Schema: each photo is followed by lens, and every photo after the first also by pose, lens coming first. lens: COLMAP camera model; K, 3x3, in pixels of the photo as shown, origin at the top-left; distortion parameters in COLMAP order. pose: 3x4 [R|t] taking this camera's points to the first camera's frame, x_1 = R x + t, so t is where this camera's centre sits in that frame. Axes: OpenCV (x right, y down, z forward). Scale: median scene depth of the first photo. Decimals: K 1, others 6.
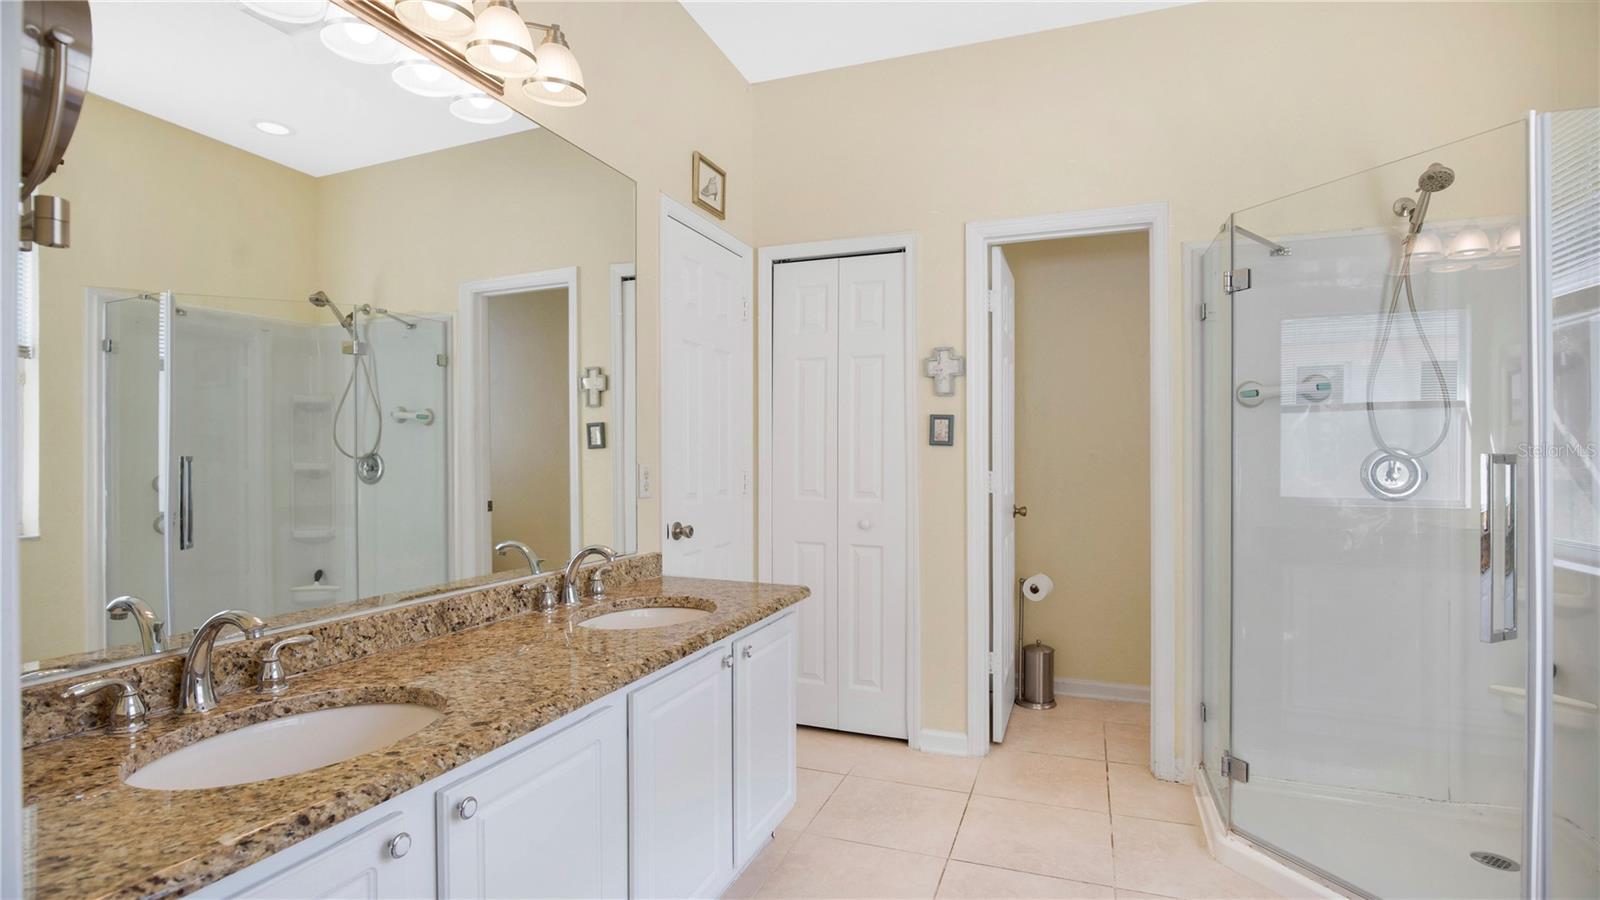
lens RADIAL K [[759.7, 0, 816.2], [0, 759.7, 456.2], [0, 0, 1]] dist [-0.012338, 0.000553]
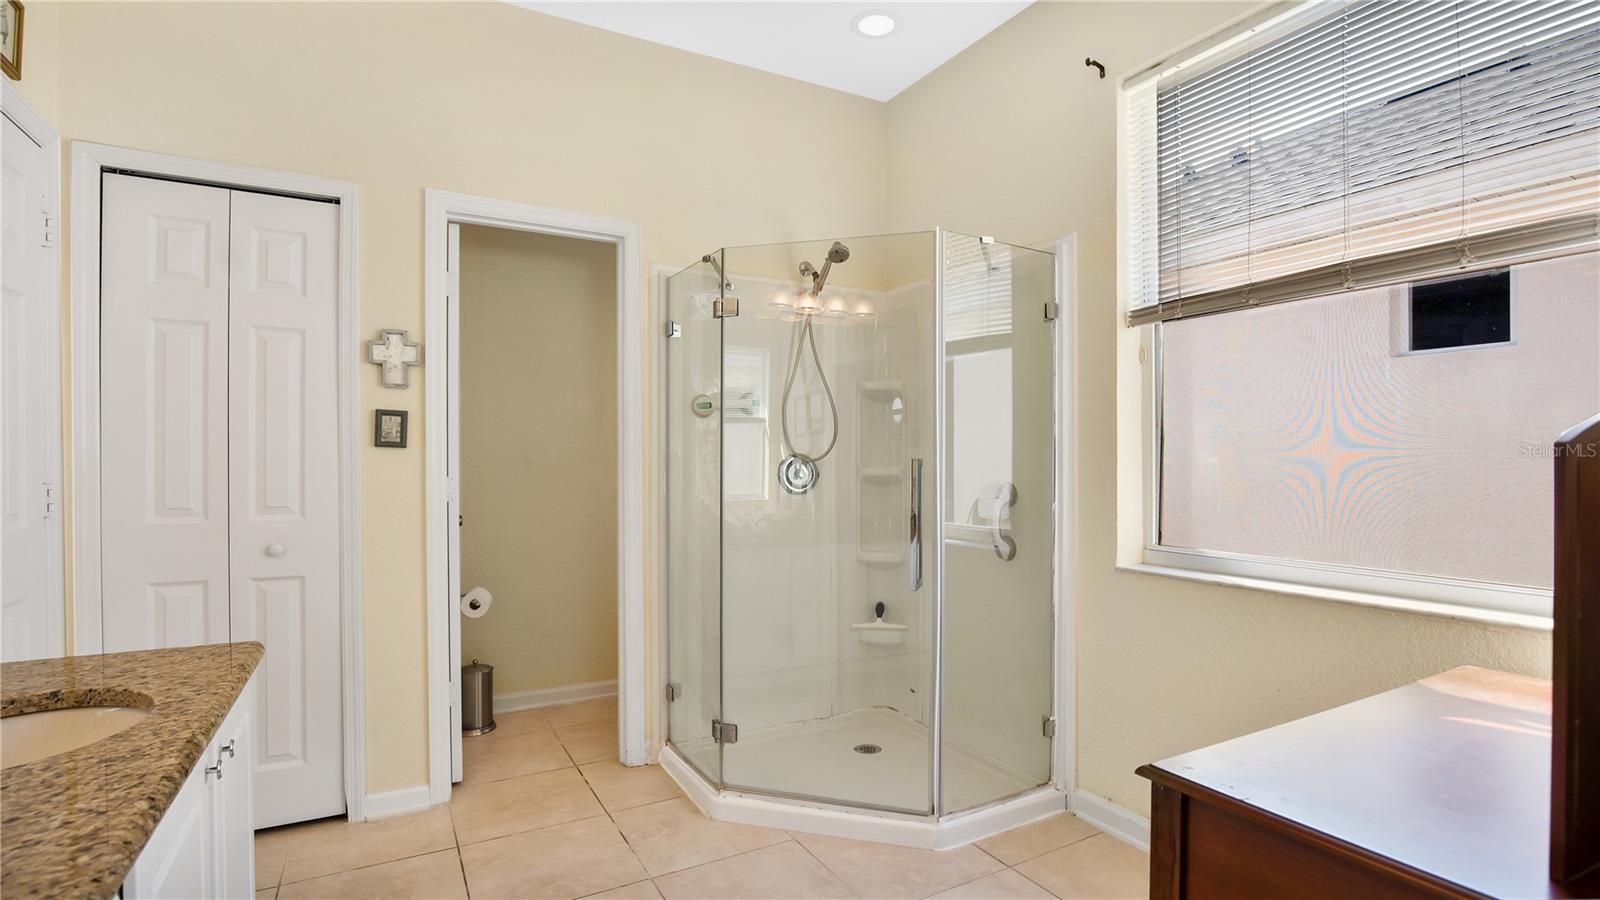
lens RADIAL K [[759.7, 0, 816.2], [0, 759.7, 456.2], [0, 0, 1]] dist [-0.012338, 0.000553]
pose [[0.648254, 0.003896, 0.761414, -0.165804], [-0.000230, 0.999988, -0.004921, -0.000080], [-0.761424, 0.003015, 0.648247, 0.105664]]
